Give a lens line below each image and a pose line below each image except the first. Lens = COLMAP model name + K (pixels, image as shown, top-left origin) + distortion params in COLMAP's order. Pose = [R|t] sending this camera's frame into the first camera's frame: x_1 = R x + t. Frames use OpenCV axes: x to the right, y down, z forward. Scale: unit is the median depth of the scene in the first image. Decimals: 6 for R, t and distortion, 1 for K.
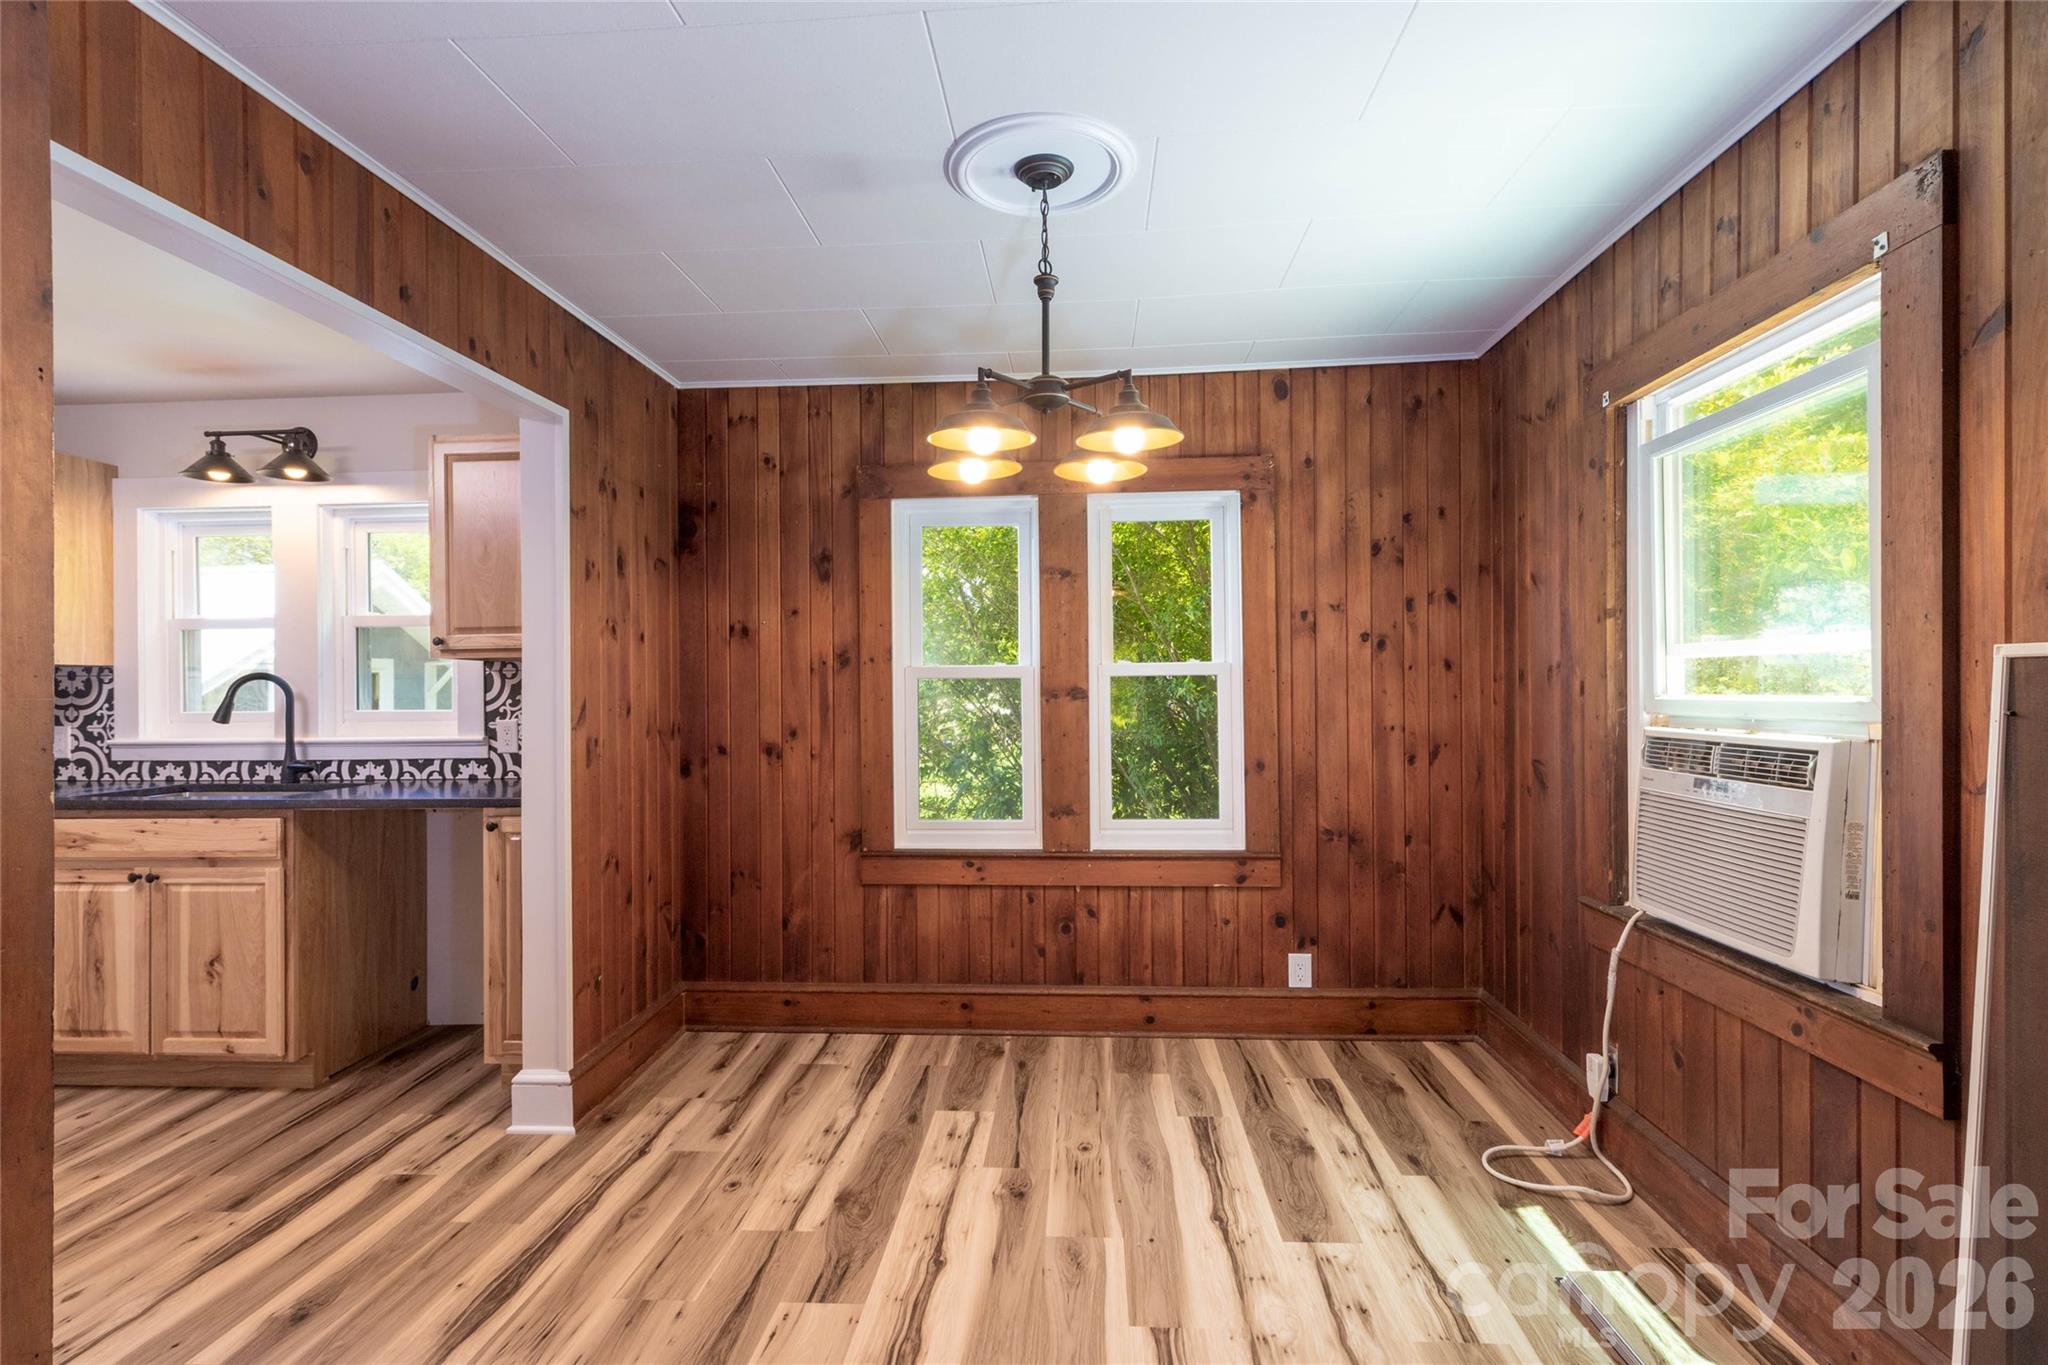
lens RADIAL K [[971.2, 0, 1025.7], [0, 971.2, 686.9], [0, 0, 1]] dist [0.004542, 0.000284]
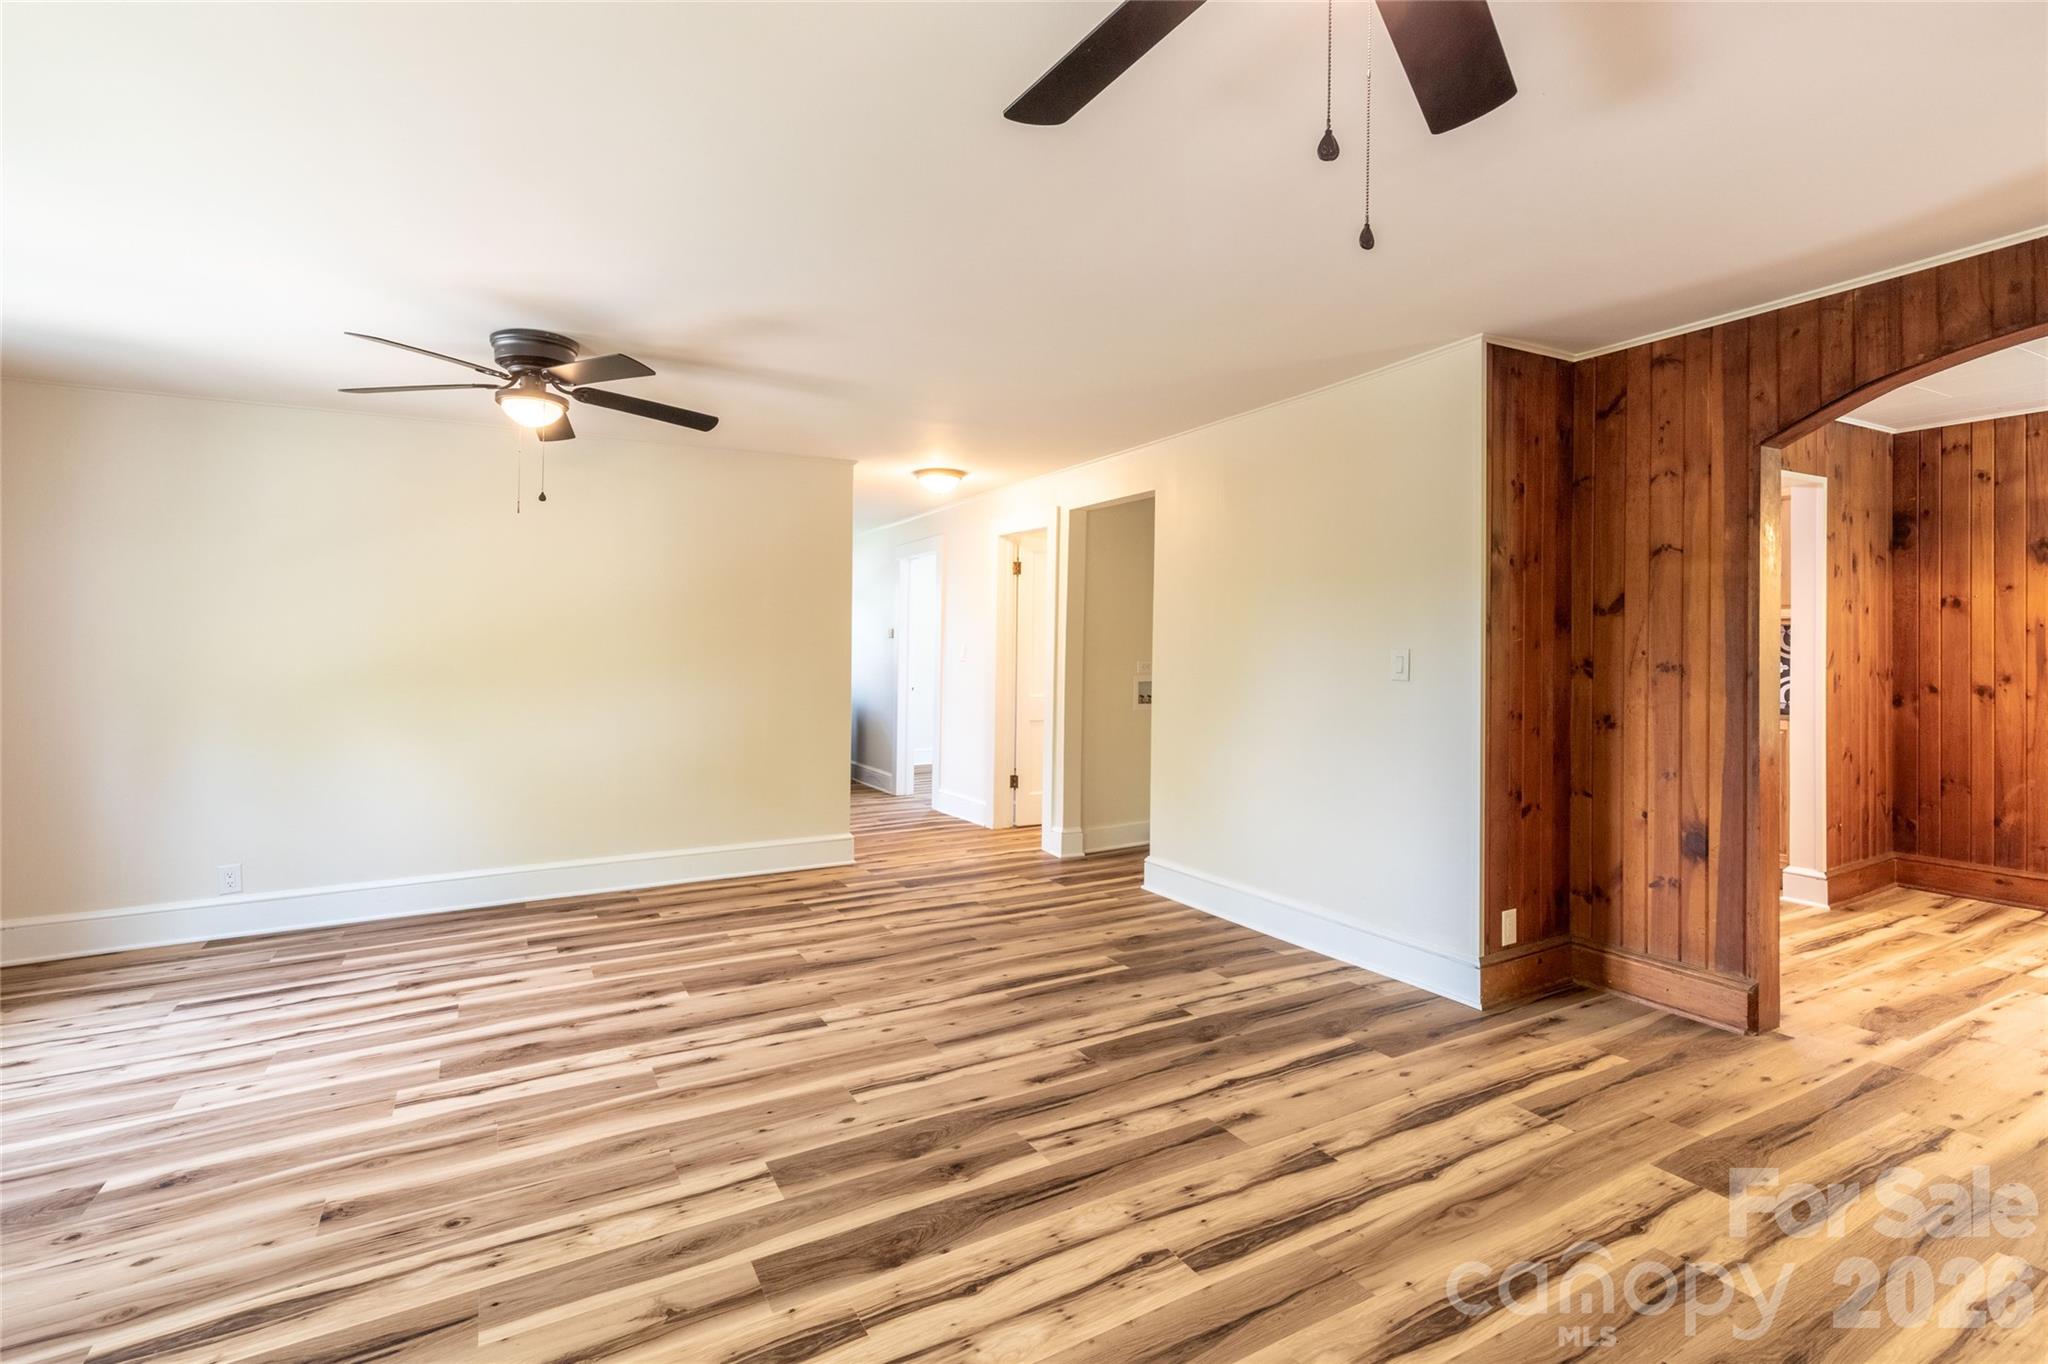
lens RADIAL K [[971.2, 0, 992.0], [0, 971.2, 640.1], [0, 0, 1]] dist [0.004542, 0.000284]
pose [[0.543806, 0.005423, -0.839194, 0.123411], [-0.005244, 0.999982, 0.003063, -0.002100], [0.839195, 0.002735, 0.543824, -0.877150]]
